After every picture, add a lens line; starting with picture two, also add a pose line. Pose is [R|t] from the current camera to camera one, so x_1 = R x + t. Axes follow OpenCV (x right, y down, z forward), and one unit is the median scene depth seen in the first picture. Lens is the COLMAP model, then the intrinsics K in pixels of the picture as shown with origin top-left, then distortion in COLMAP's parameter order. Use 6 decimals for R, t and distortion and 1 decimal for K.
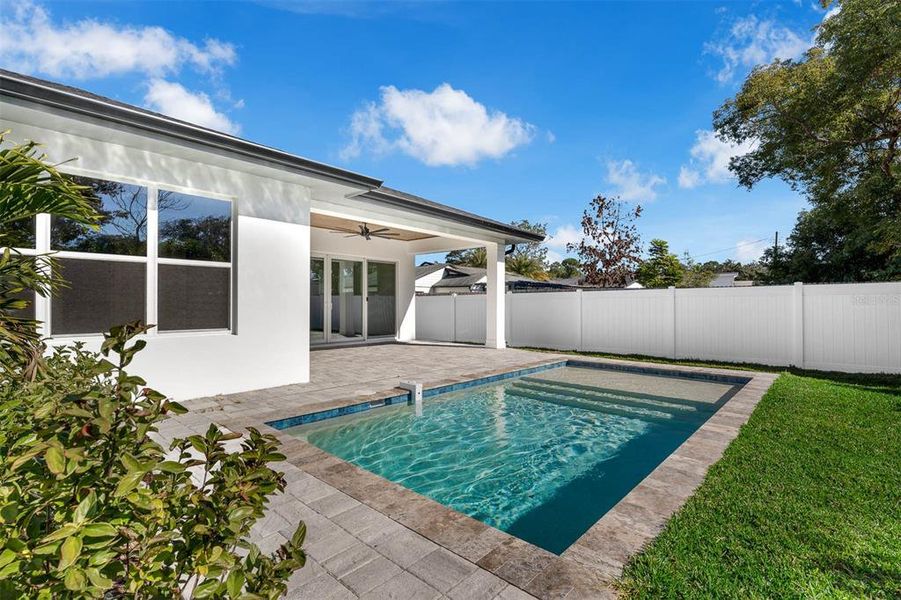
lens RADIAL K [[416.2, 0, 450.5], [0, 416.2, 300.0], [0, 0, 1]] dist [0.002617, 0.000105]
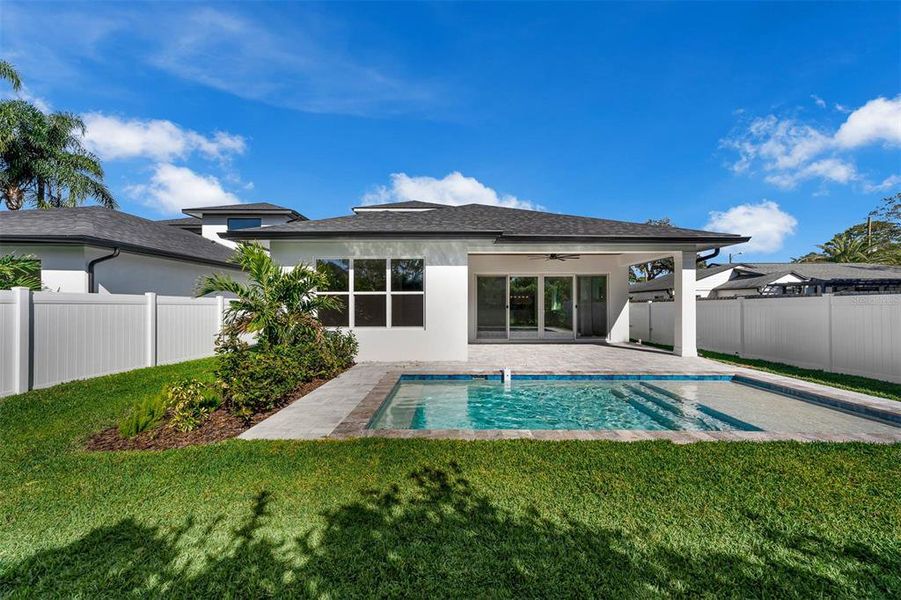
lens RADIAL K [[362.8, 0, 450.5], [0, 362.8, 300.0], [0, 0, 1]] dist [0.000295, -0.000122]
pose [[0.664973, -0.017725, -0.746657, 0.381939], [0.012894, 0.999842, -0.012251, -0.014350], [0.746756, -0.001481, 0.665096, 0.003115]]
